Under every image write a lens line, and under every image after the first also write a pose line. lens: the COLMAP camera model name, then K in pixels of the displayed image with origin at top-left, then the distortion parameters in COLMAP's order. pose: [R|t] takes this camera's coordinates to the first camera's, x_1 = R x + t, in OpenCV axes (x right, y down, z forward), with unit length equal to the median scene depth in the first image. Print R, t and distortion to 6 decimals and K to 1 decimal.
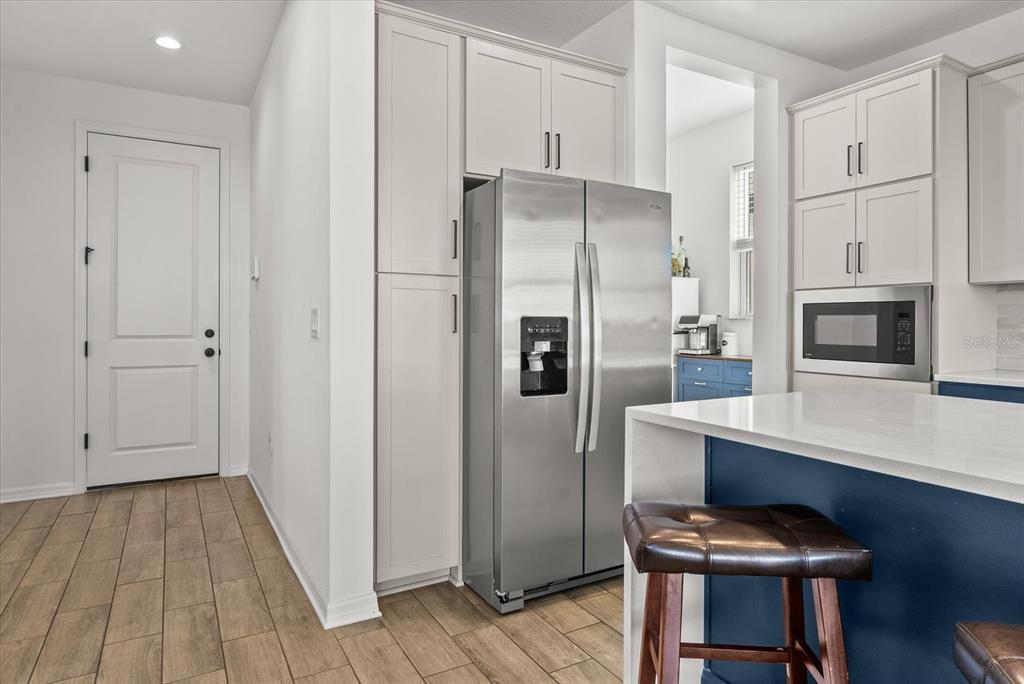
lens RADIAL K [[601.9, 0, 513.8], [0, 601.9, 323.7], [0, 0, 1]] dist [0.002012, 0.001250]
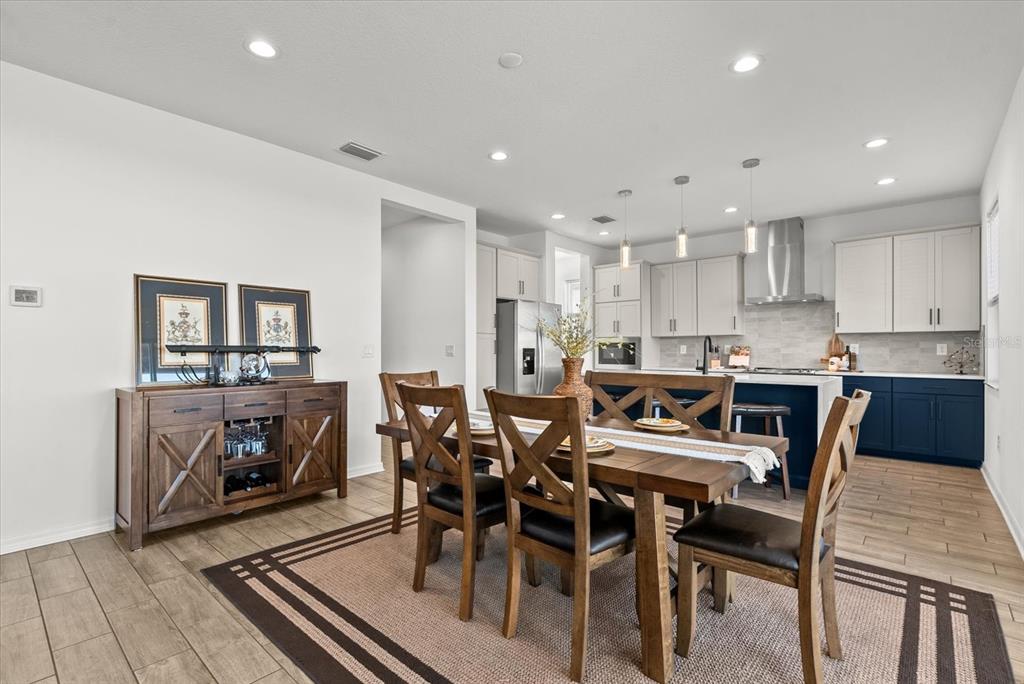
lens RADIAL K [[473.4, 0, 504.0], [0, 473.4, 353.2], [0, 0, 1]] dist [-0.004675, -0.000355]
pose [[0.950084, -0.003164, 0.311978, -0.649135], [0.002677, 0.999994, 0.001991, 0.006263], [-0.311982, -0.001056, 0.950087, -0.971395]]
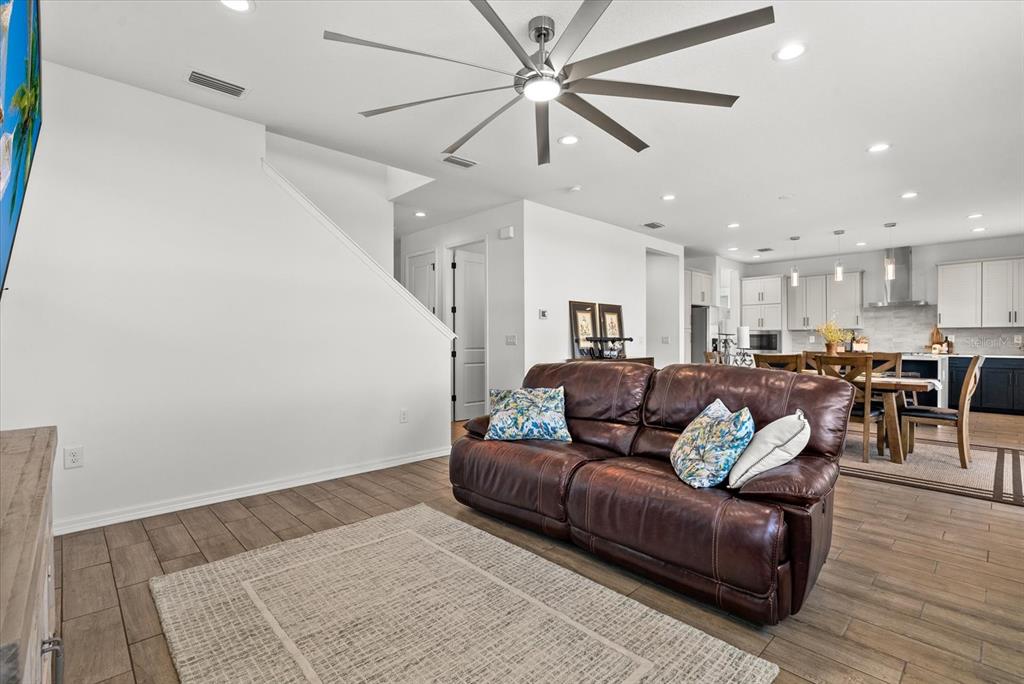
lens RADIAL K [[469.9, 0, 501.9], [0, 469.9, 346.4], [0, 0, 1]] dist [-0.004868, 0.000720]
pose [[0.973843, -0.004603, 0.227176, -1.840996], [0.002520, 0.999952, 0.009459, 0.008888], [-0.227209, -0.008639, 0.973808, -1.639594]]
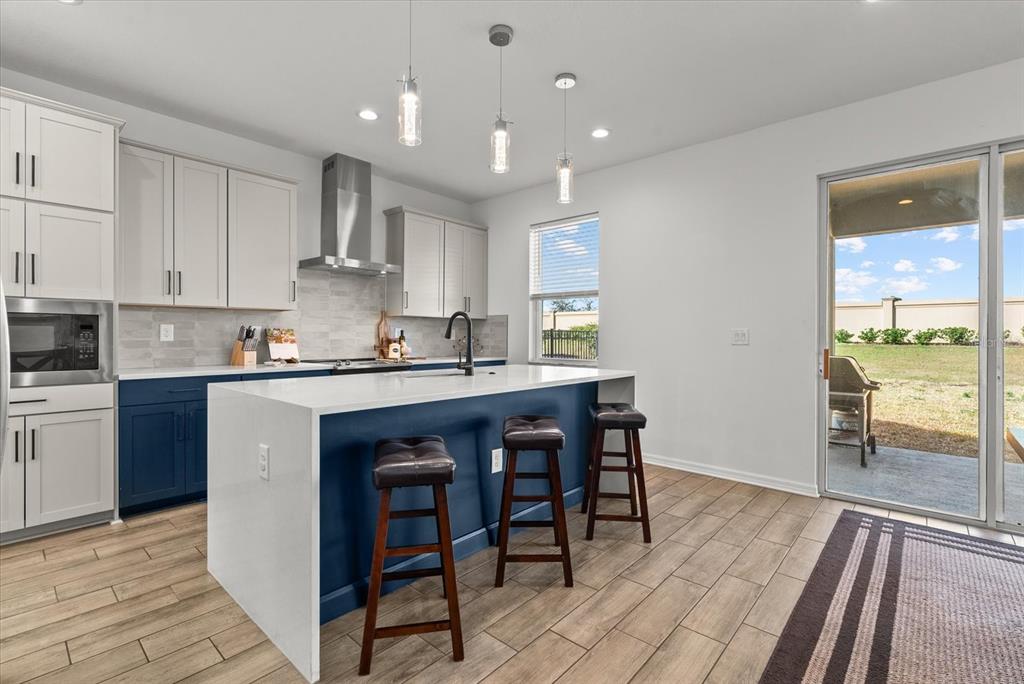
lens RADIAL K [[466.0, 0, 509.9], [0, 466.0, 337.5], [0, 0, 1]] dist [-0.002856, -0.000161]
pose [[-0.309430, -0.006470, 0.950900, -0.449058], [-0.001729, 0.999979, 0.006241, -0.001137], [-0.950921, 0.000288, -0.309435, 0.516277]]
